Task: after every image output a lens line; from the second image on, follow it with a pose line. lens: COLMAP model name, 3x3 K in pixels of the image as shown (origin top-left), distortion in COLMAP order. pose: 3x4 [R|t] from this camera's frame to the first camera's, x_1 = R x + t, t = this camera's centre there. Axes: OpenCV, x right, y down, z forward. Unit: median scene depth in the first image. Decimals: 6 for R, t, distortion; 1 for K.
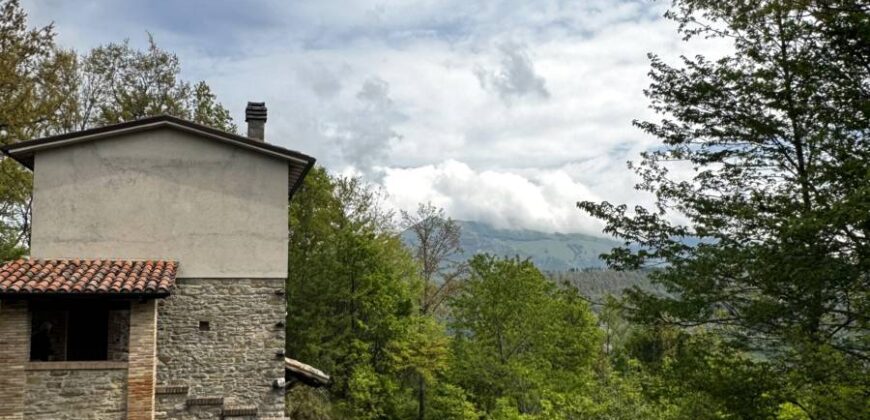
lens RADIAL K [[815.3, 0, 435.0], [0, 815.3, 210.0], [0, 0, 1]] dist [-0.008170, -0.002561]
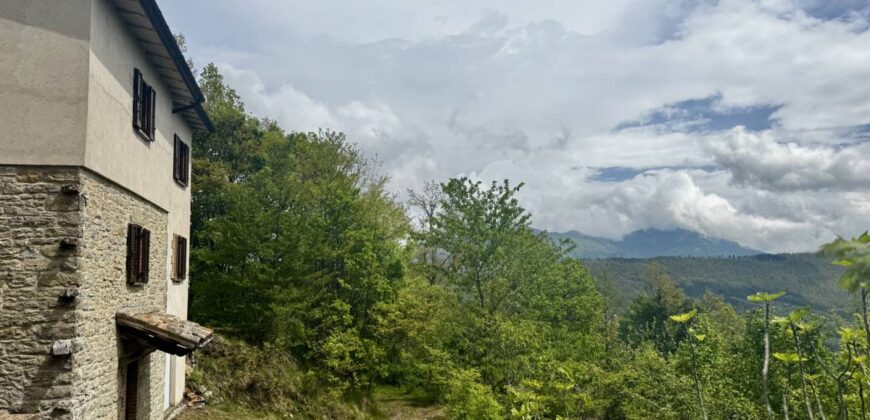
lens RADIAL K [[612.3, 0, 421.1], [0, 612.3, 209.7], [0, 0, 1]] dist [0.140602, -0.205516]
pose [[0.997697, -0.021427, -0.064358, 0.086185], [0.020536, 0.999684, -0.014469, 0.127923], [0.064648, 0.013114, 0.997822, 0.583251]]
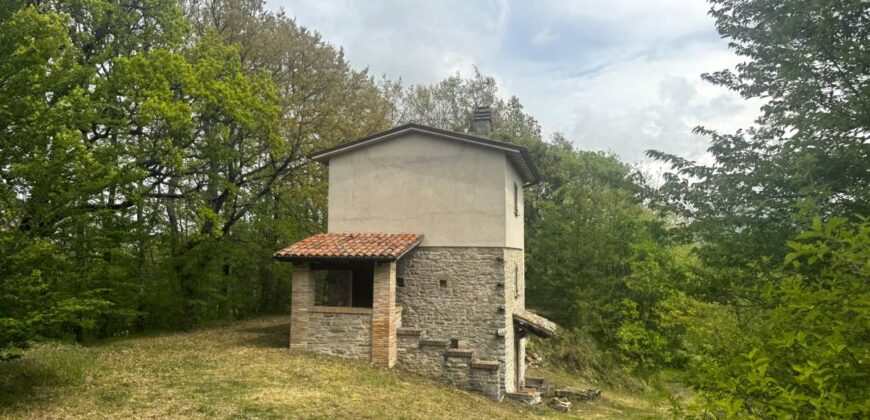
lens RADIAL K [[612.3, 0, 421.1], [0, 612.3, 209.7], [0, 0, 1]] dist [0.140602, -0.205516]
pose [[0.874184, -0.024638, -0.484969, 0.159656], [0.037123, 0.999180, 0.016154, 0.007839], [0.484173, -0.032125, 0.874382, 0.134831]]
